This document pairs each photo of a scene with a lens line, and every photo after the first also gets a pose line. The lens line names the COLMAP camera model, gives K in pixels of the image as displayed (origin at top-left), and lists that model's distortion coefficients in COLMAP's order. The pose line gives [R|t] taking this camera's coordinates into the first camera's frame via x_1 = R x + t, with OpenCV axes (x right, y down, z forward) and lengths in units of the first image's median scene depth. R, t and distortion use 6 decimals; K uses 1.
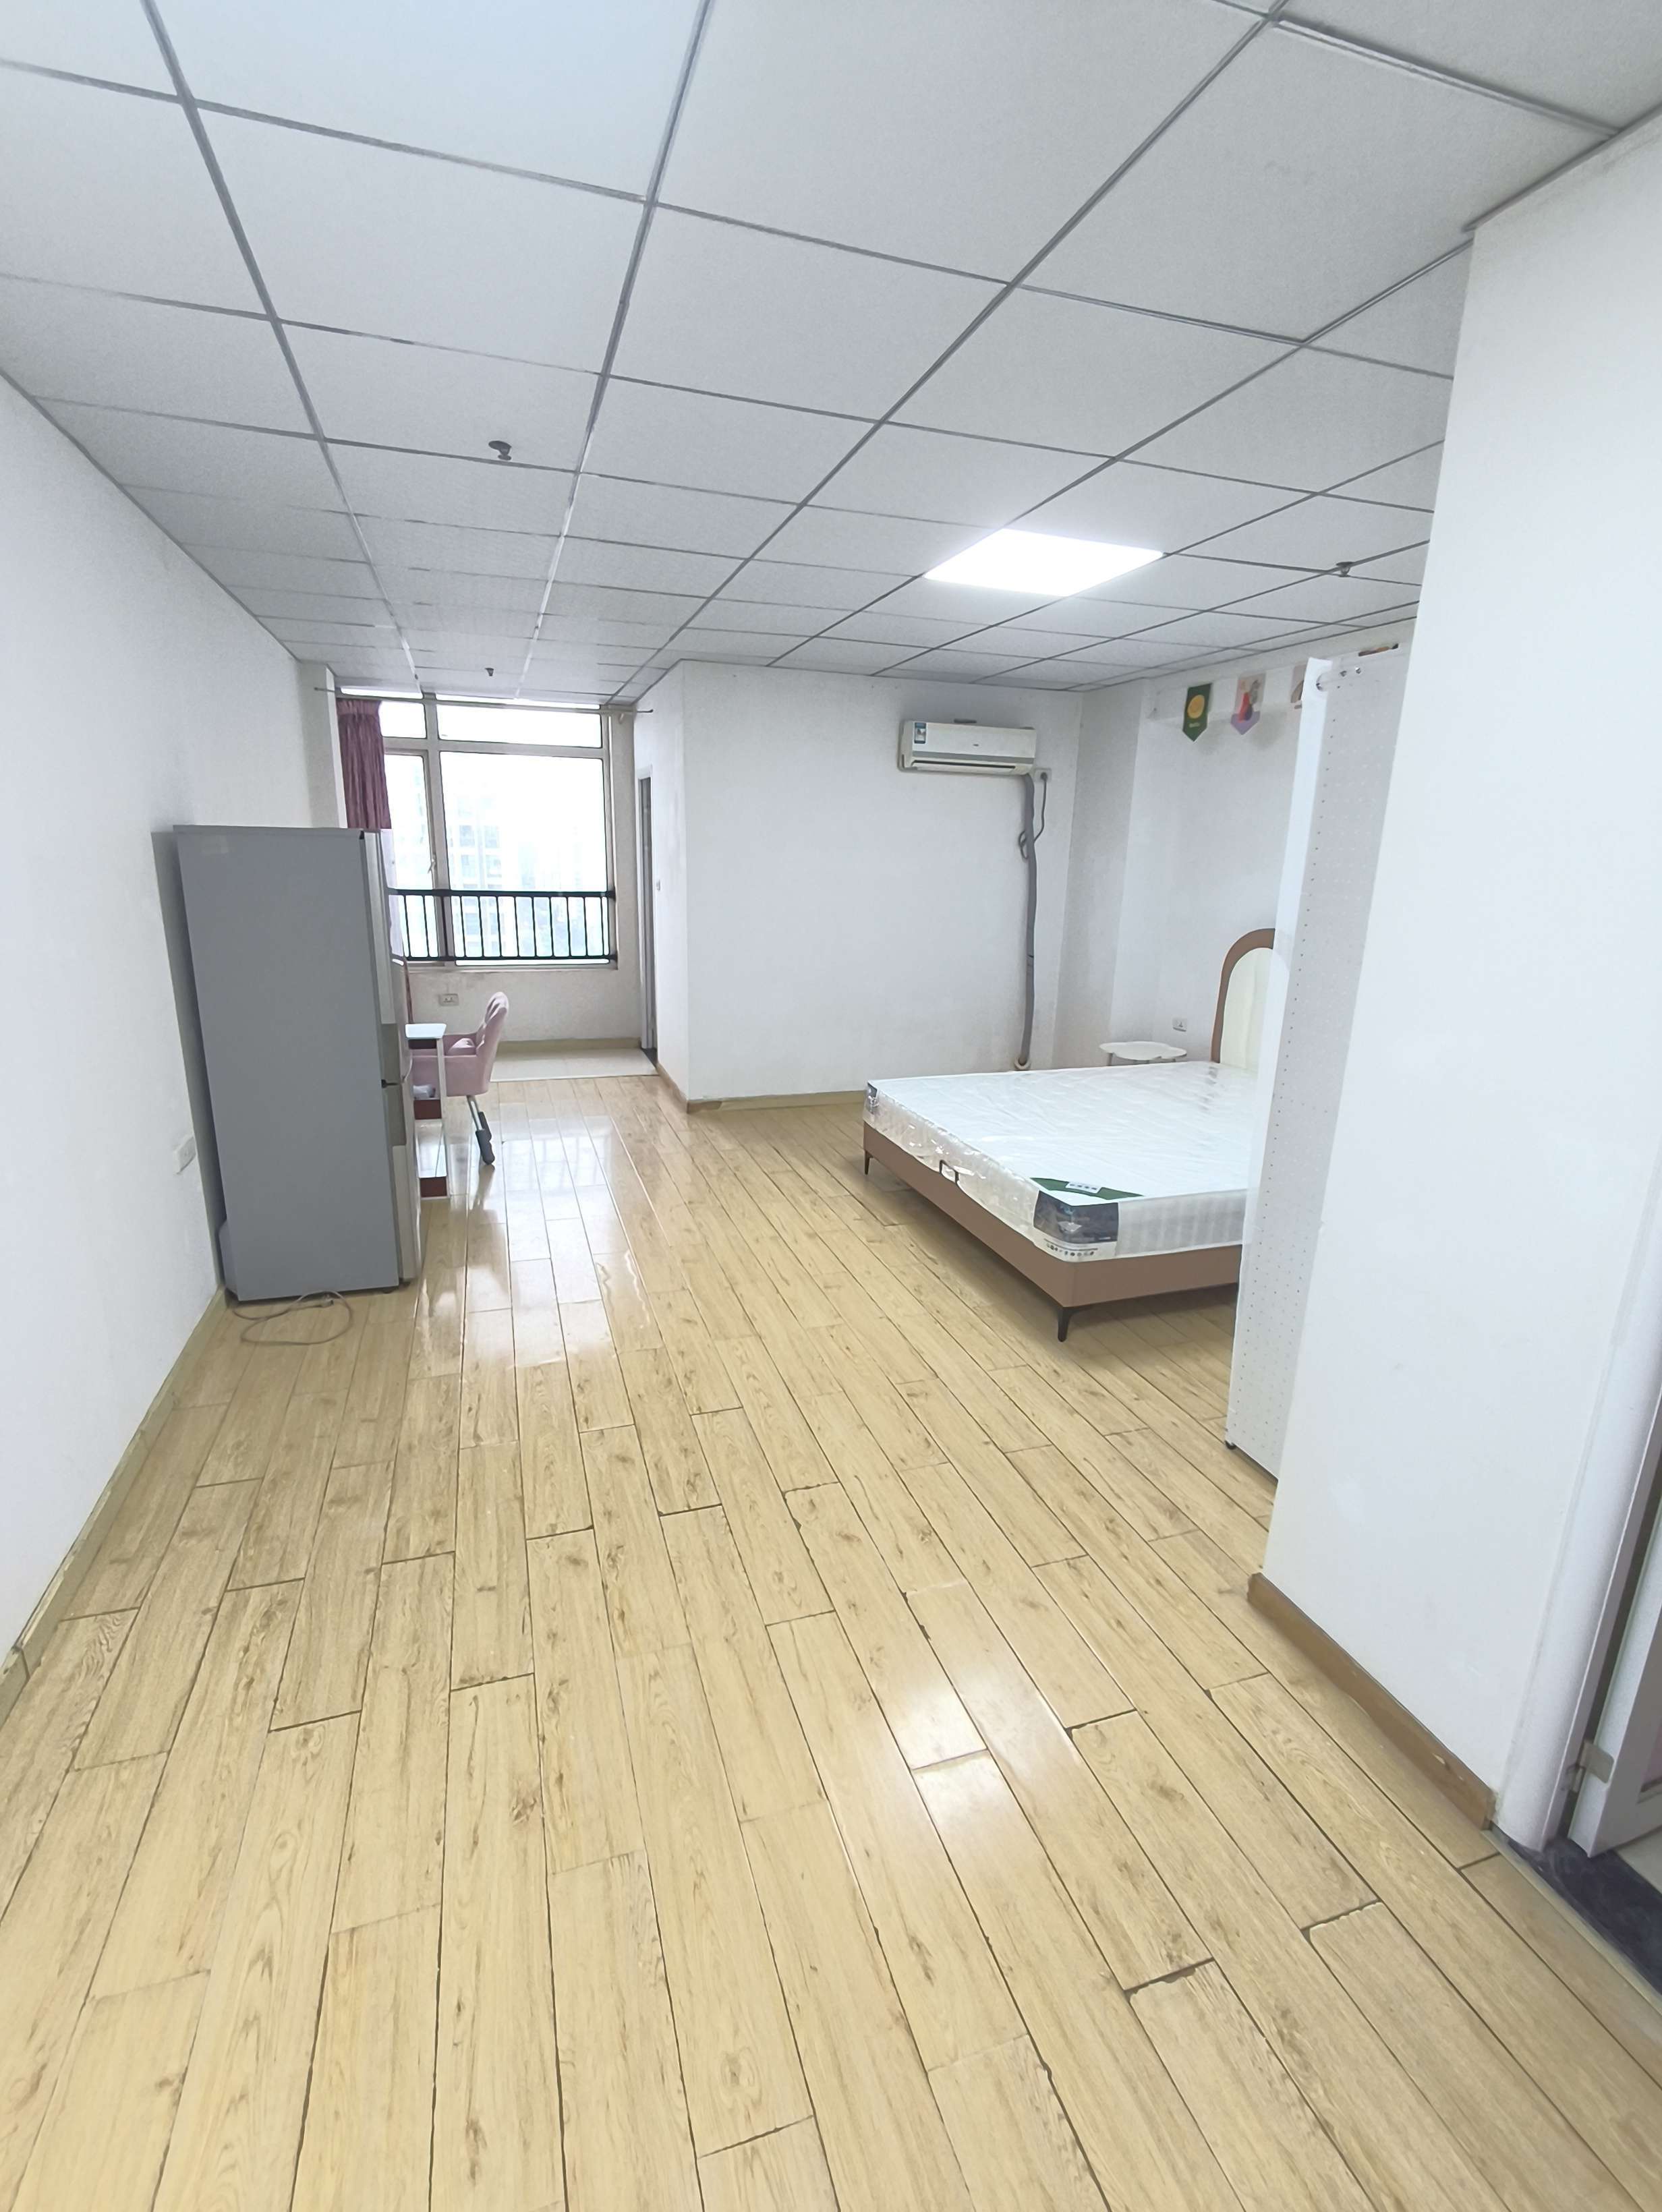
lens RADIAL K [[979.0, 0, 843.0], [0, 979.0, 1094.7], [0, 0, 1]] dist [-0.007172, 0.001158]
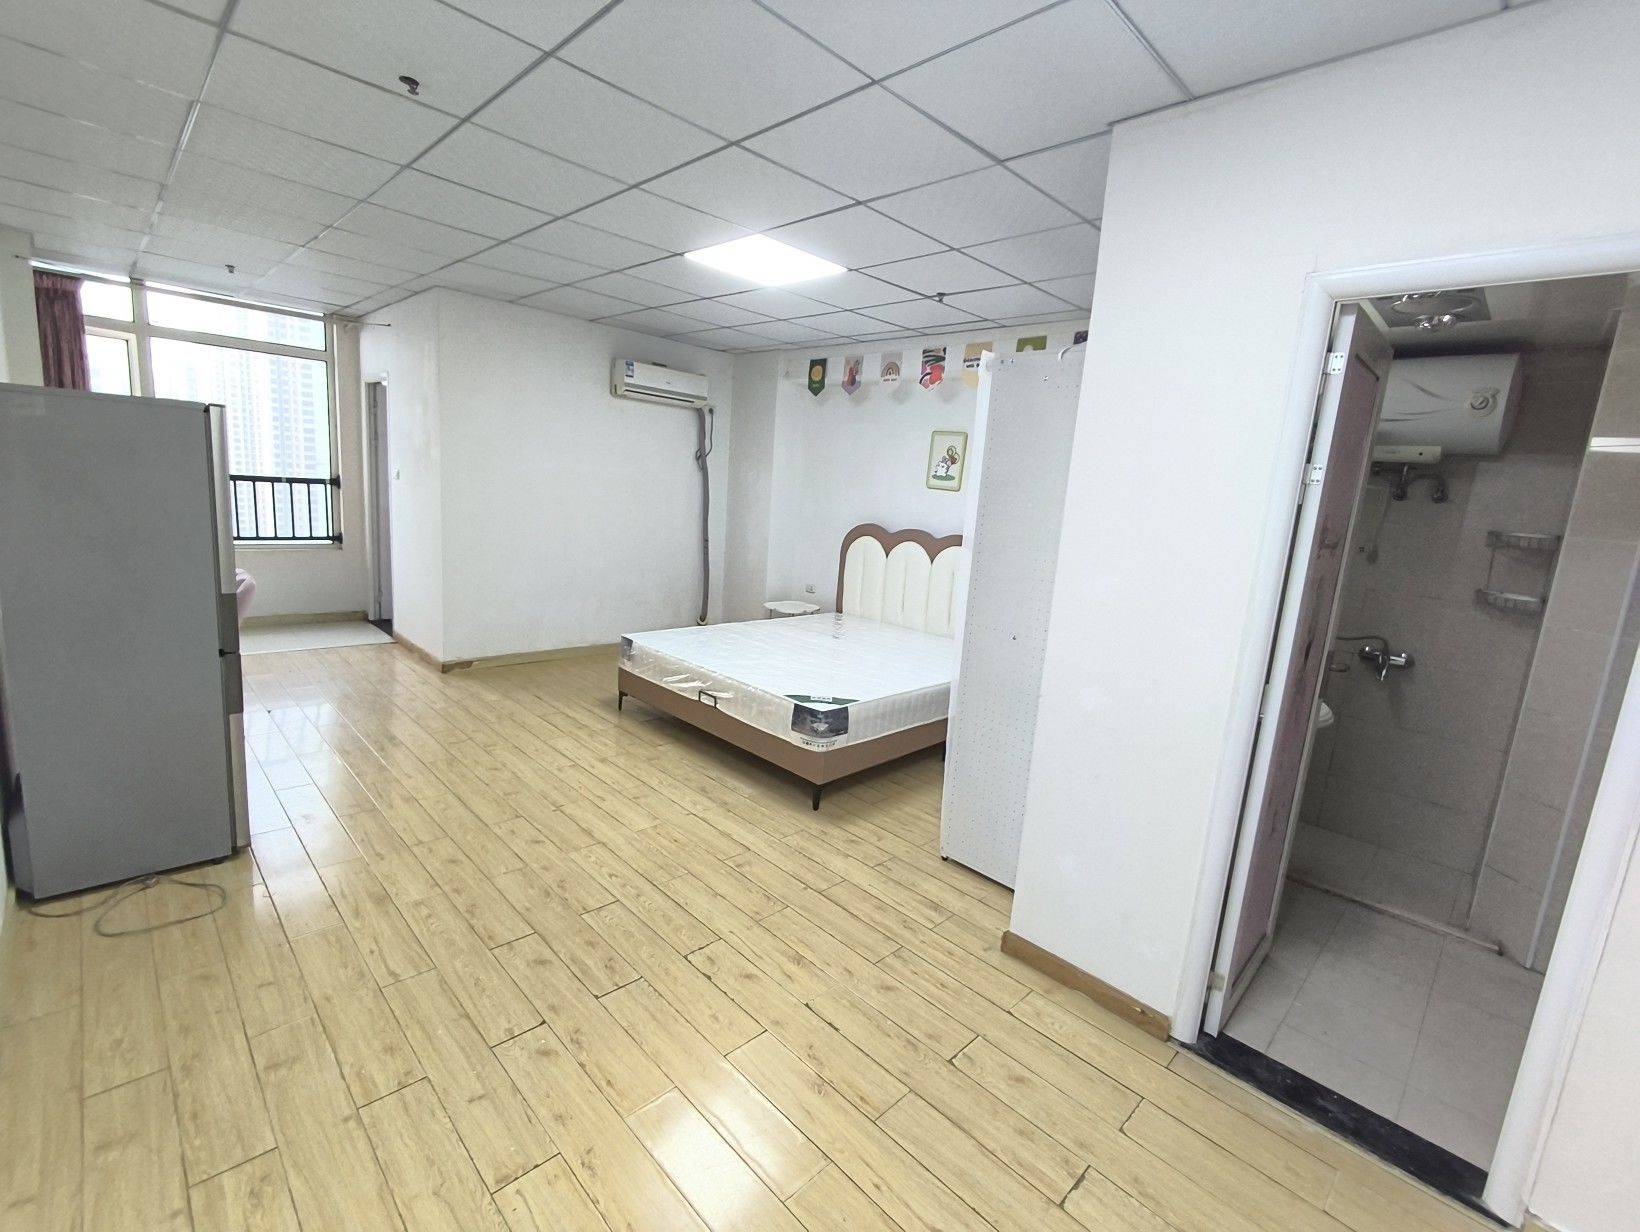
lens RADIAL K [[725.8, 0, 840.0], [0, 725.8, 619.5], [0, 0, 1]] dist [-0.007172, 0.001158]
pose [[0.897310, -0.039987, 0.439585, -0.195941], [0.056266, 0.998126, -0.024059, 0.005050], [-0.437799, 0.046322, 0.897879, 0.037180]]
